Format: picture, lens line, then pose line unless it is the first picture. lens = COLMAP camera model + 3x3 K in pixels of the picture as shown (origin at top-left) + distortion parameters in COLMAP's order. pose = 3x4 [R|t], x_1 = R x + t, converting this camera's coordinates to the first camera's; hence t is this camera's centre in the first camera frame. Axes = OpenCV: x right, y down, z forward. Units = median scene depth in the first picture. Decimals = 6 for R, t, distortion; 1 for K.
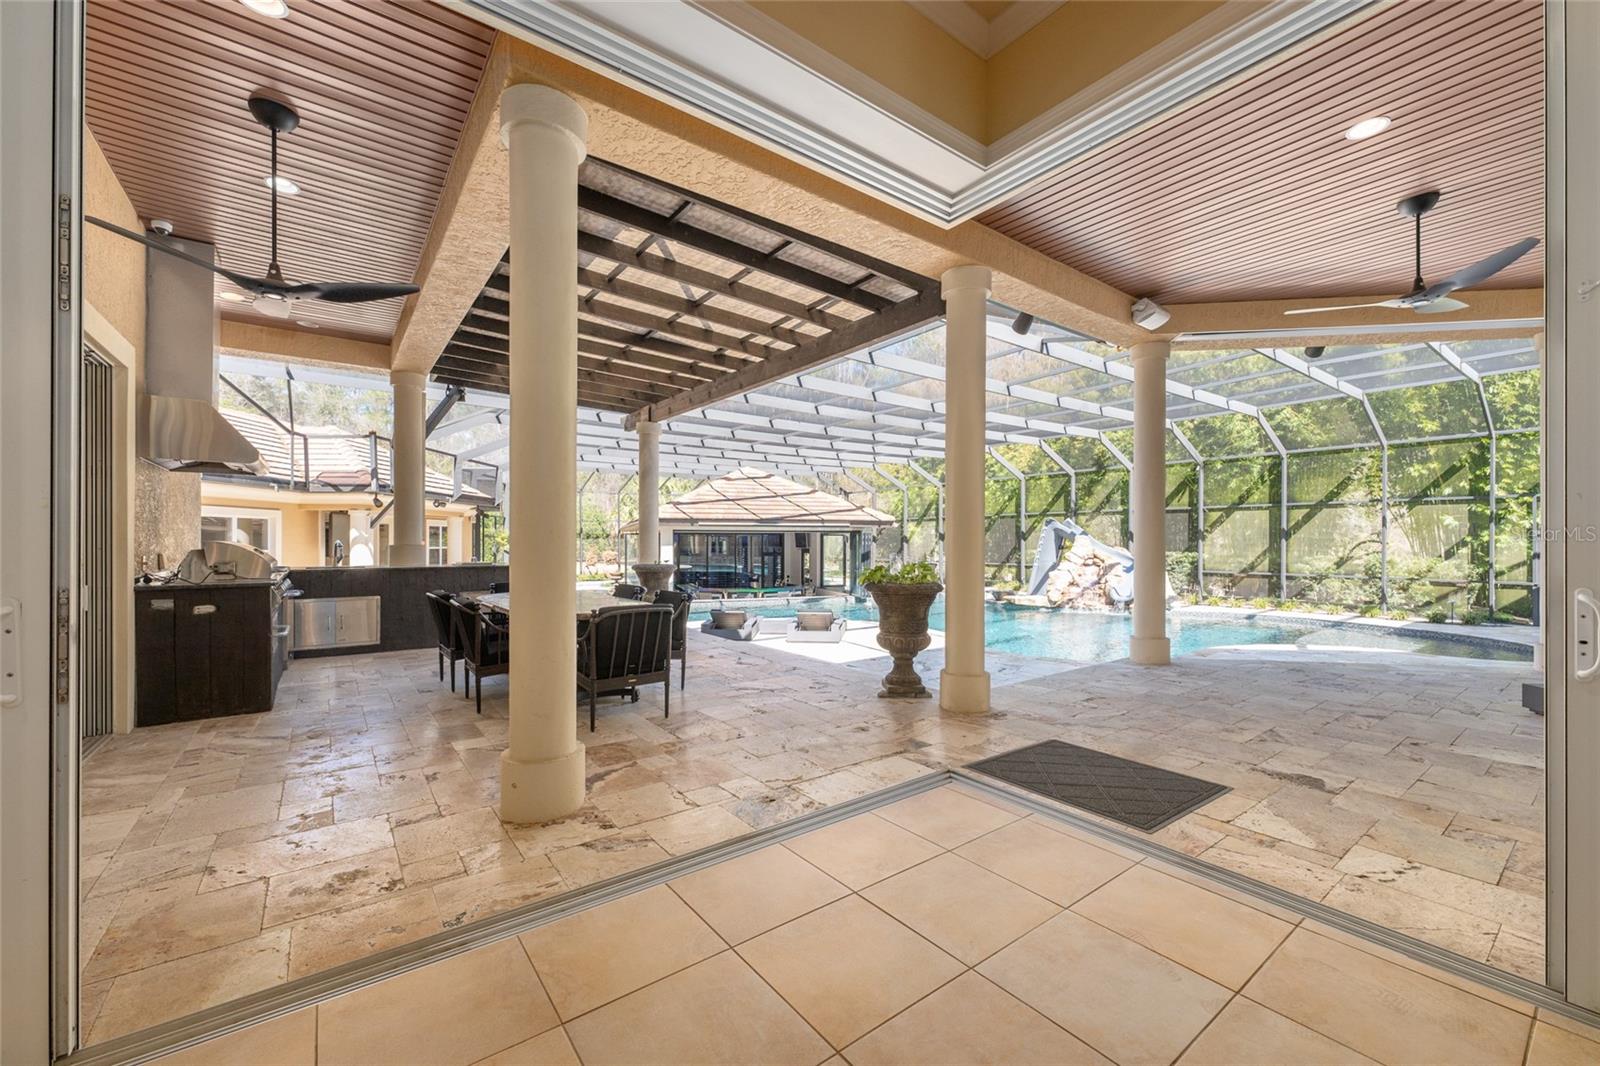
lens RADIAL K [[638.1, 0, 798.2], [0, 638.1, 535.9], [0, 0, 1]] dist [-0.001690, 0.000805]
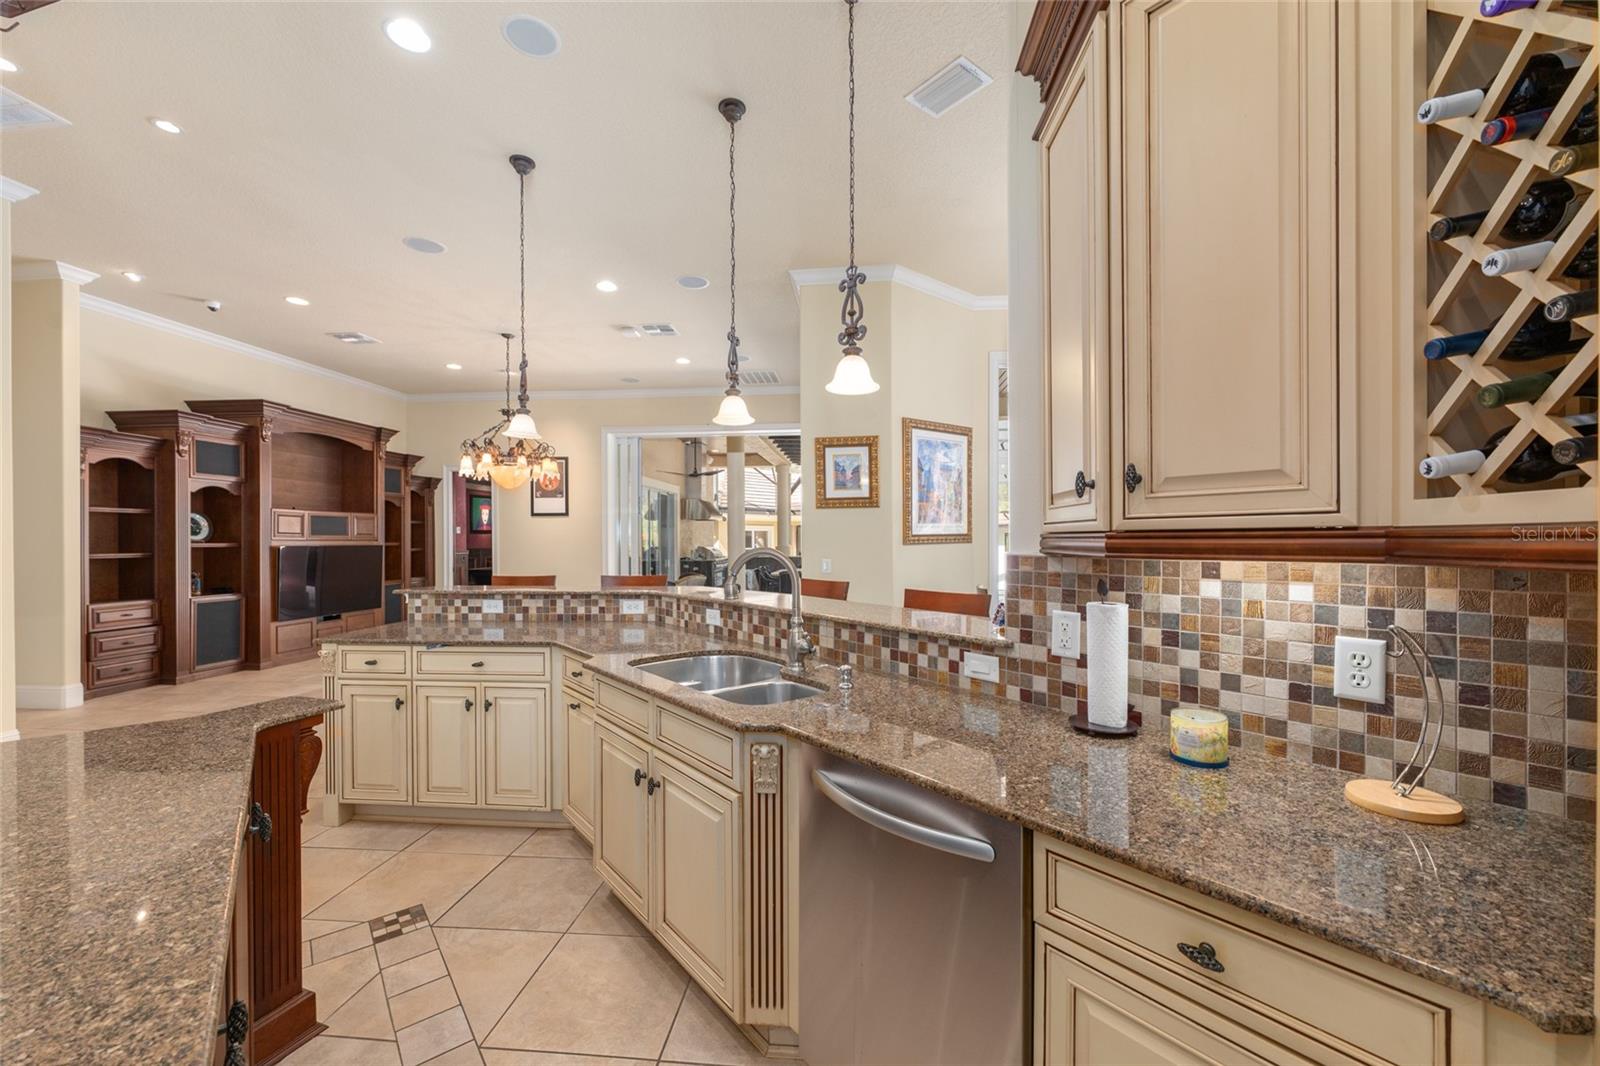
lens RADIAL K [[638.1, 0, 810.0], [0, 638.1, 542.1], [0, 0, 1]] dist [-0.001690, 0.000805]
pose [[0.744740, -0.000175, -0.667355, 0.471400], [0.010232, 0.999885, 0.011156, -0.012713], [0.667277, -0.015136, 0.744656, -0.286081]]
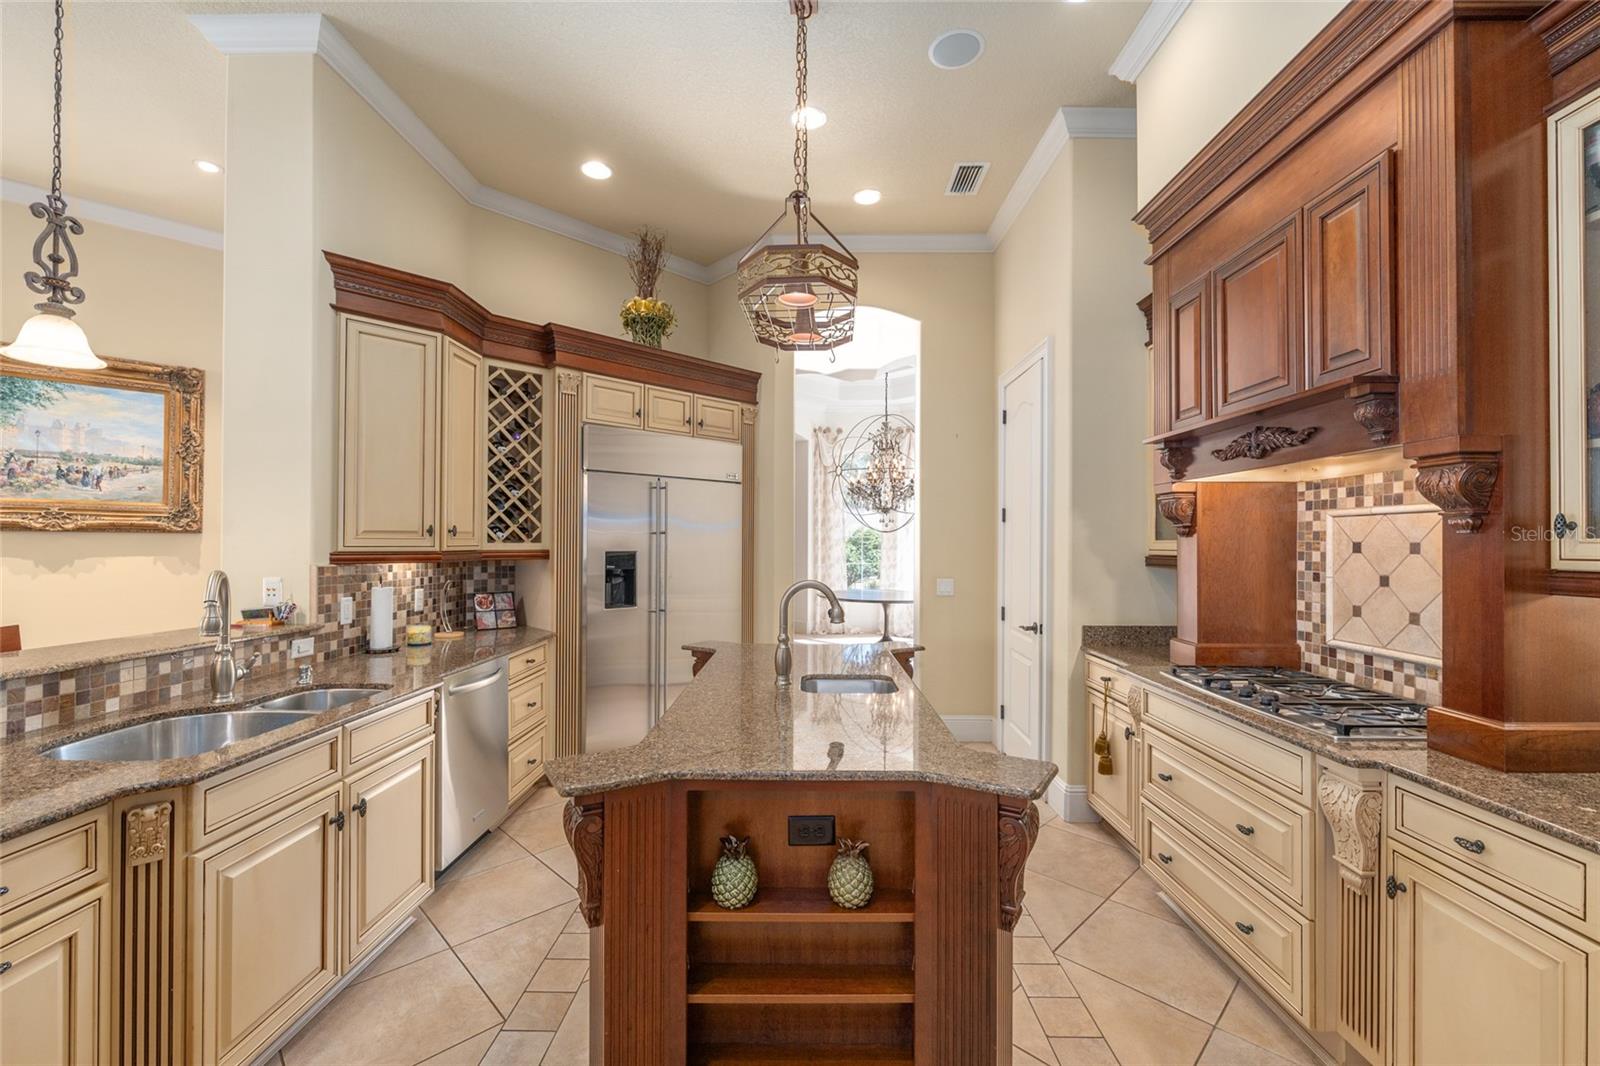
lens RADIAL K [[669.8, 0, 794.3], [0, 669.8, 537.6], [0, 0, 1]] dist [-0.005757, -0.000094]
pose [[-0.129548, 0.006599, 0.991551, 0.206142], [-0.014113, 0.999864, -0.008498, -0.017277], [-0.991473, -0.015094, -0.129437, -0.280682]]
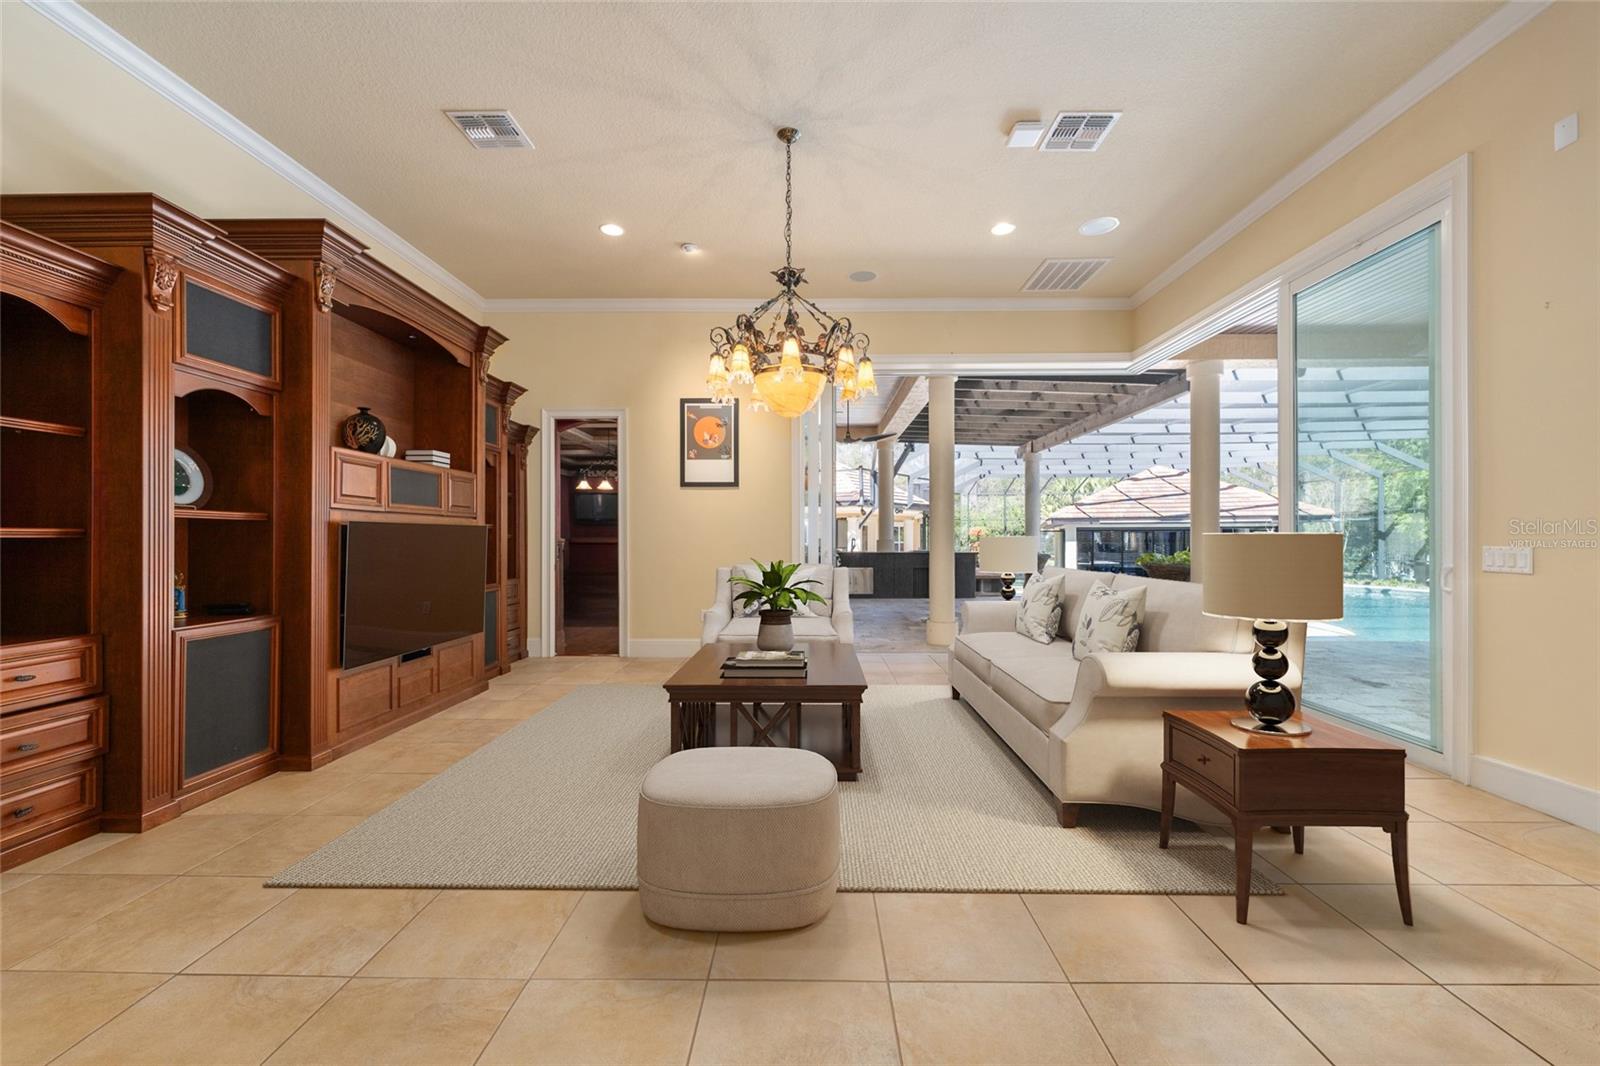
lens RADIAL K [[638.1, 0, 806.9], [0, 638.1, 537.7], [0, 0, 1]] dist [-0.001690, 0.000805]
pose [[0.795442, -0.001309, -0.606028, 0.149382], [0.006934, 0.999952, 0.006941, -0.002577], [0.605990, -0.009723, 0.795413, -0.282473]]
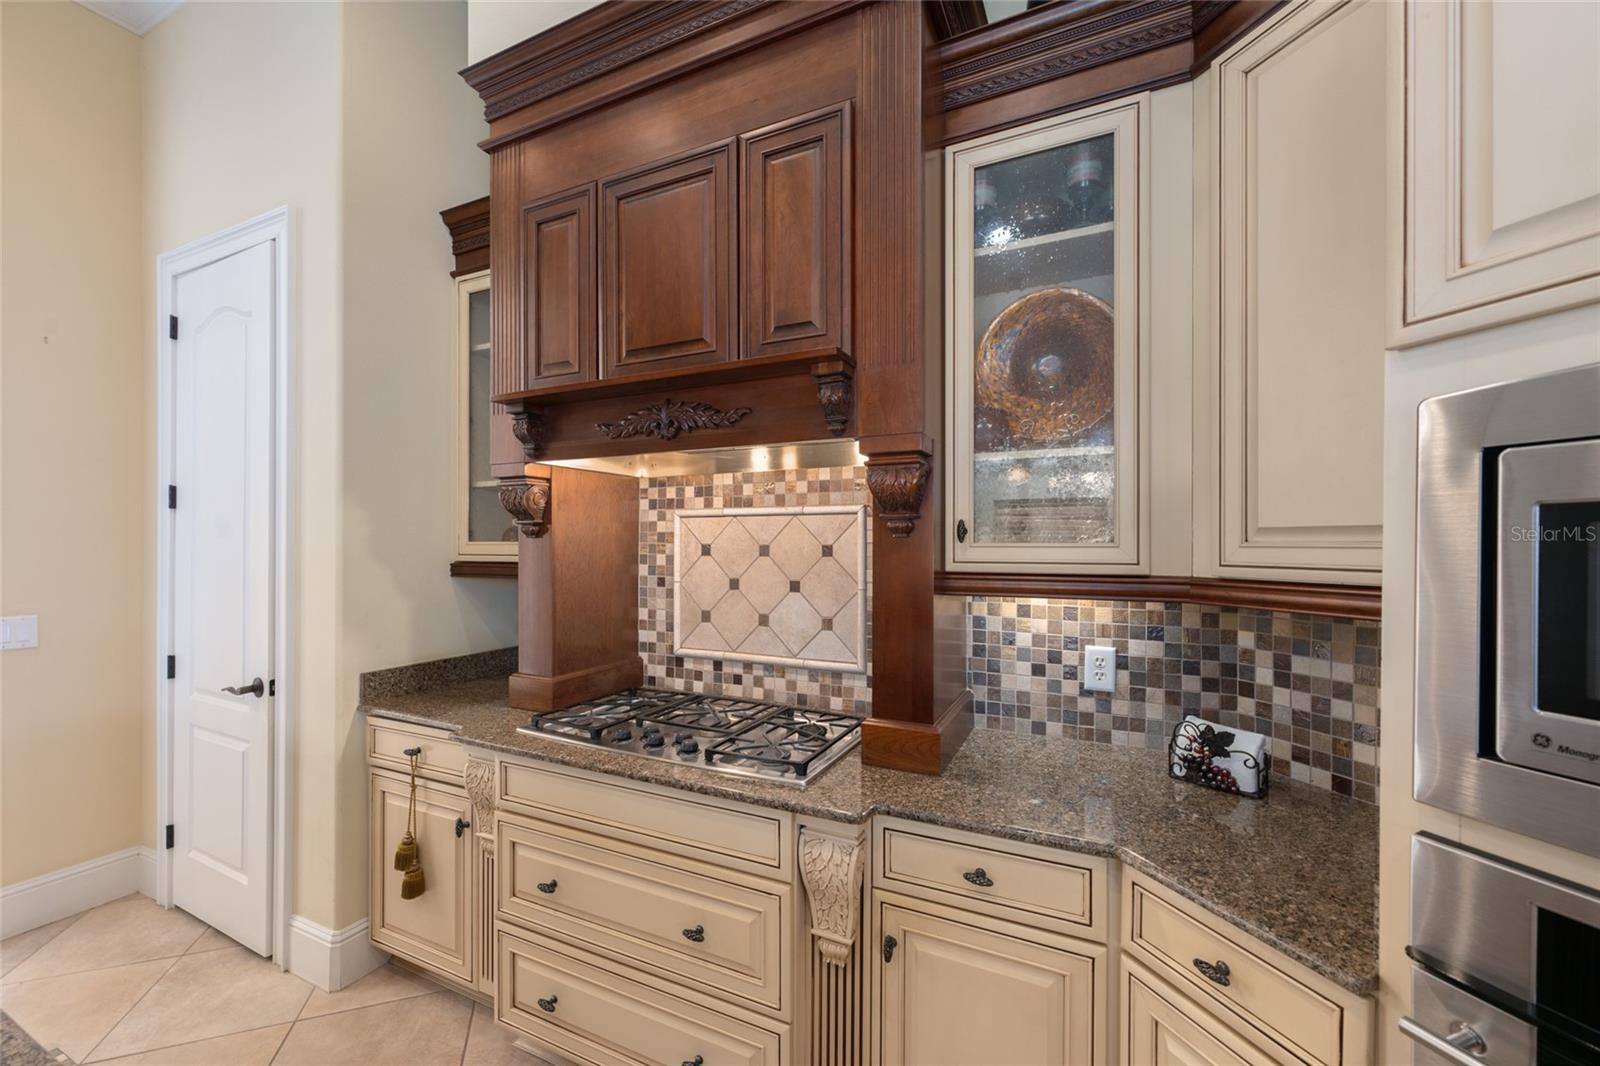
lens RADIAL K [[638.1, 0, 806.9], [0, 638.1, 544.0], [0, 0, 1]] dist [-0.001690, 0.000805]
pose [[-0.955907, -0.001825, 0.293663, 0.286692], [-0.004478, 0.999955, -0.008363, -0.018462], [-0.293635, -0.009309, -0.955872, -0.303050]]
